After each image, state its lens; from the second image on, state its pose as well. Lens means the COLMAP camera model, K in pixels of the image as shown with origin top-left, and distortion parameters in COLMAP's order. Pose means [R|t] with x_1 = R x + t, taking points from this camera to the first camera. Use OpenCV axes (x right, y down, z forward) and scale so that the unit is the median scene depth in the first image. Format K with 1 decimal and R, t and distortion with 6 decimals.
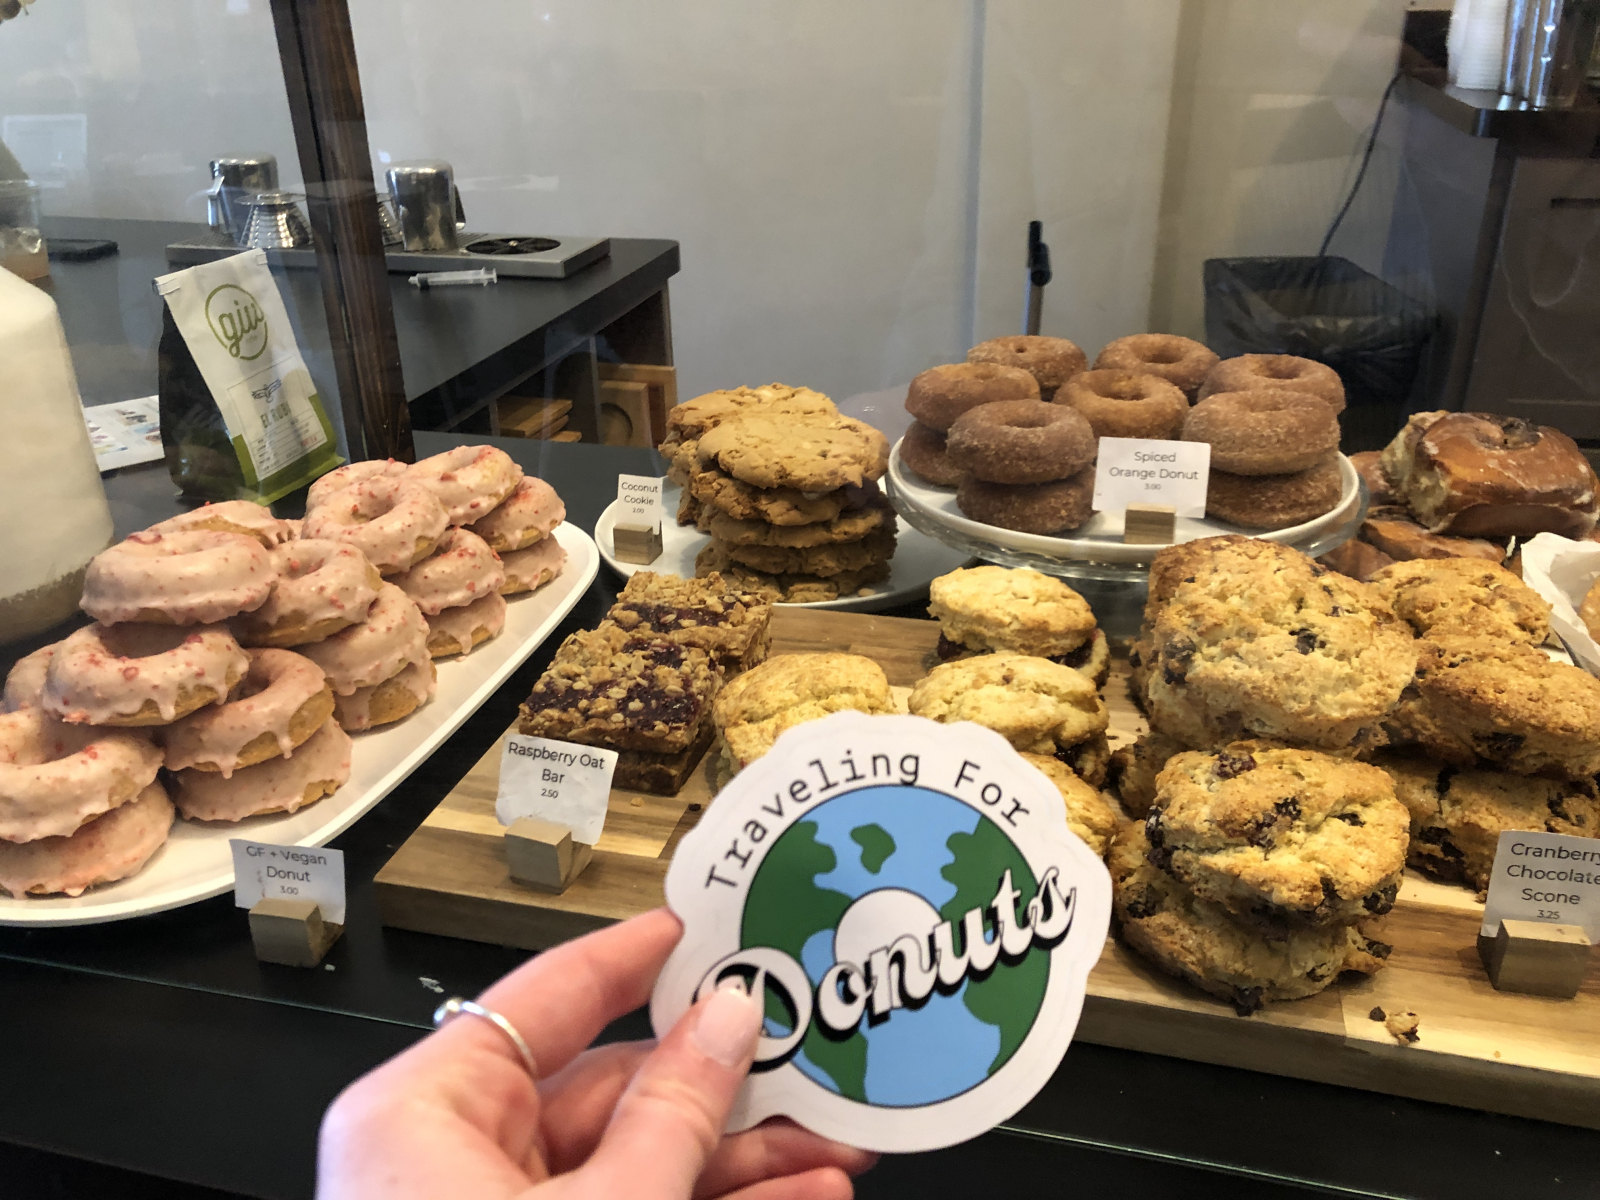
lens RADIAL K [[1322.6, 0, 817.2], [0, 1322.6, 603.0], [0, 0, 1]] dist [0.044087, -0.002905]
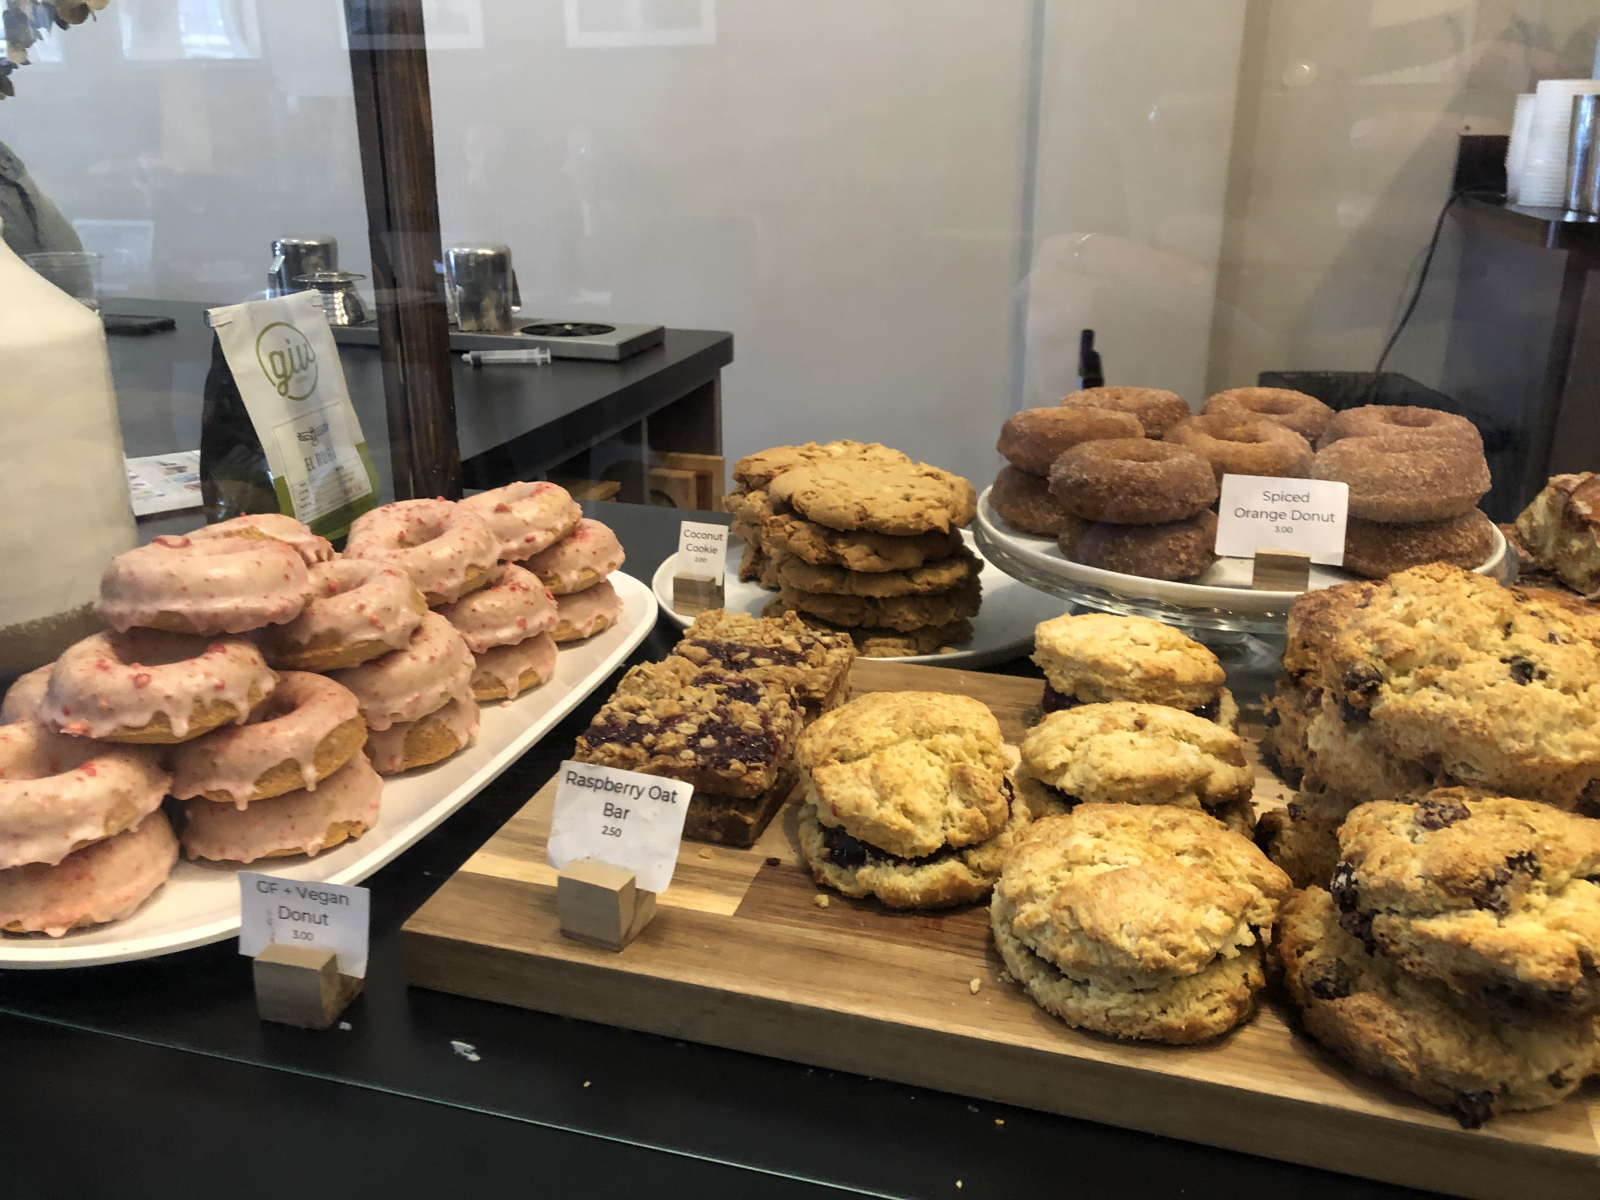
lens RADIAL K [[1301.0, 0, 800.0], [0, 1301.0, 600.0], [0, 0, 1]] dist [0.071832, -0.051830]
pose [[0.999273, 0.026801, -0.027109, -0.053293], [-0.029558, 0.993815, -0.107041, 0.071539], [0.024073, 0.107764, 0.993885, 0.128506]]
